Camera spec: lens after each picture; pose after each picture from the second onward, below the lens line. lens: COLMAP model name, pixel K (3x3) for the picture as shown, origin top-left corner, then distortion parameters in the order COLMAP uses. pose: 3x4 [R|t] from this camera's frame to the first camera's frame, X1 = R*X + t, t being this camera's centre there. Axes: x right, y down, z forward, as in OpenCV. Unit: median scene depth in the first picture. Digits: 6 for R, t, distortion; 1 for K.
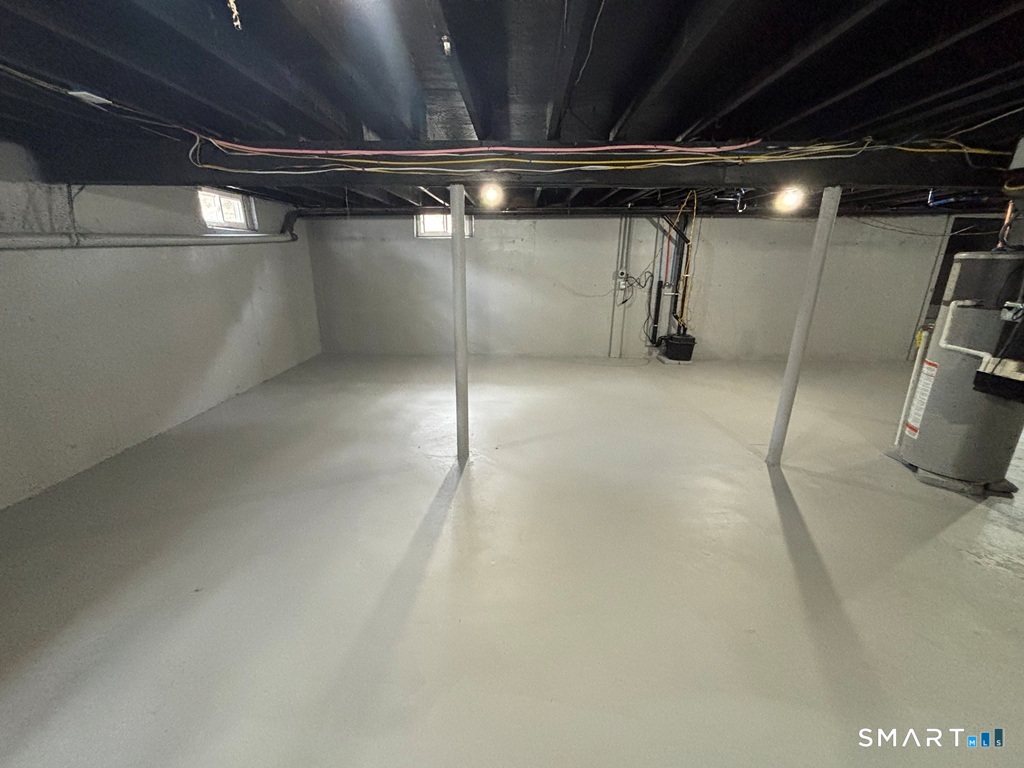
lens RADIAL K [[413.2, 0, 510.3], [0, 413.2, 388.2], [0, 0, 1]] dist [0.007657, -0.002174]
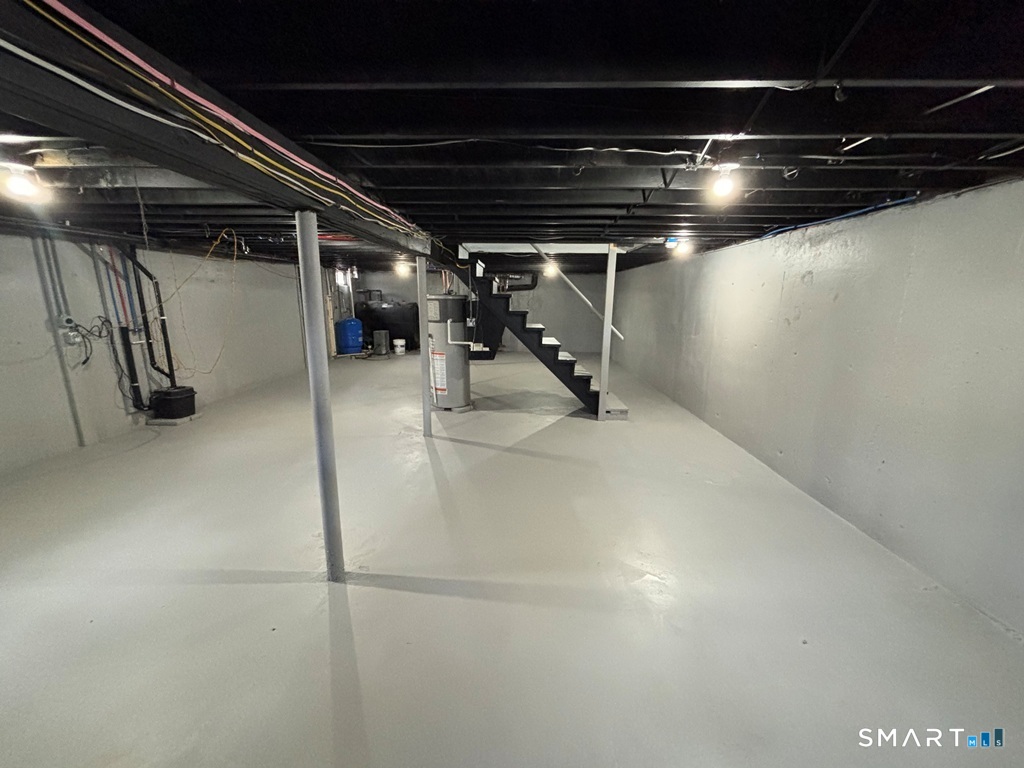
lens RADIAL K [[413.2, 0, 509.3], [0, 413.2, 391.5], [0, 0, 1]] dist [0.007657, -0.002174]
pose [[-0.019133, -0.234963, 0.971816, -0.420206], [0.294183, 0.927643, 0.230075, -0.118675], [-0.955558, 0.290293, 0.051374, 0.325671]]
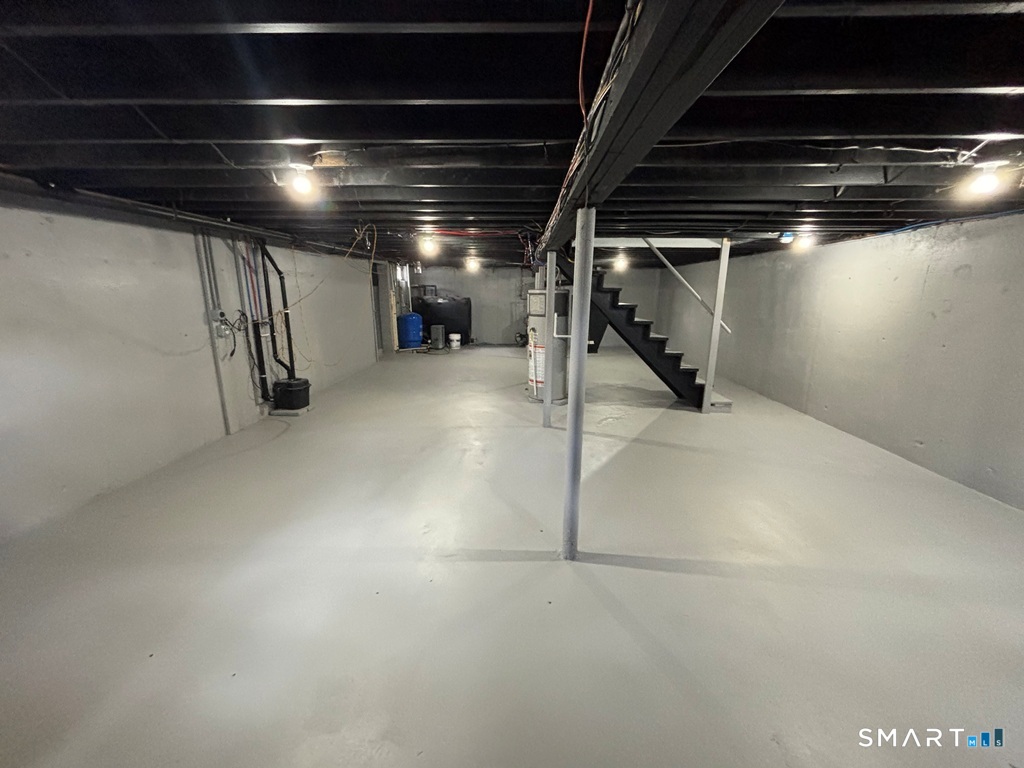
lens RADIAL K [[413.2, 0, 514.2], [0, 413.2, 390.6], [0, 0, 1]] dist [0.007657, -0.002174]
pose [[-0.007828, -0.242987, 0.969998, -0.437439], [0.294223, 0.926529, 0.234472, -0.178531], [-0.955705, 0.287232, 0.064239, 0.527382]]
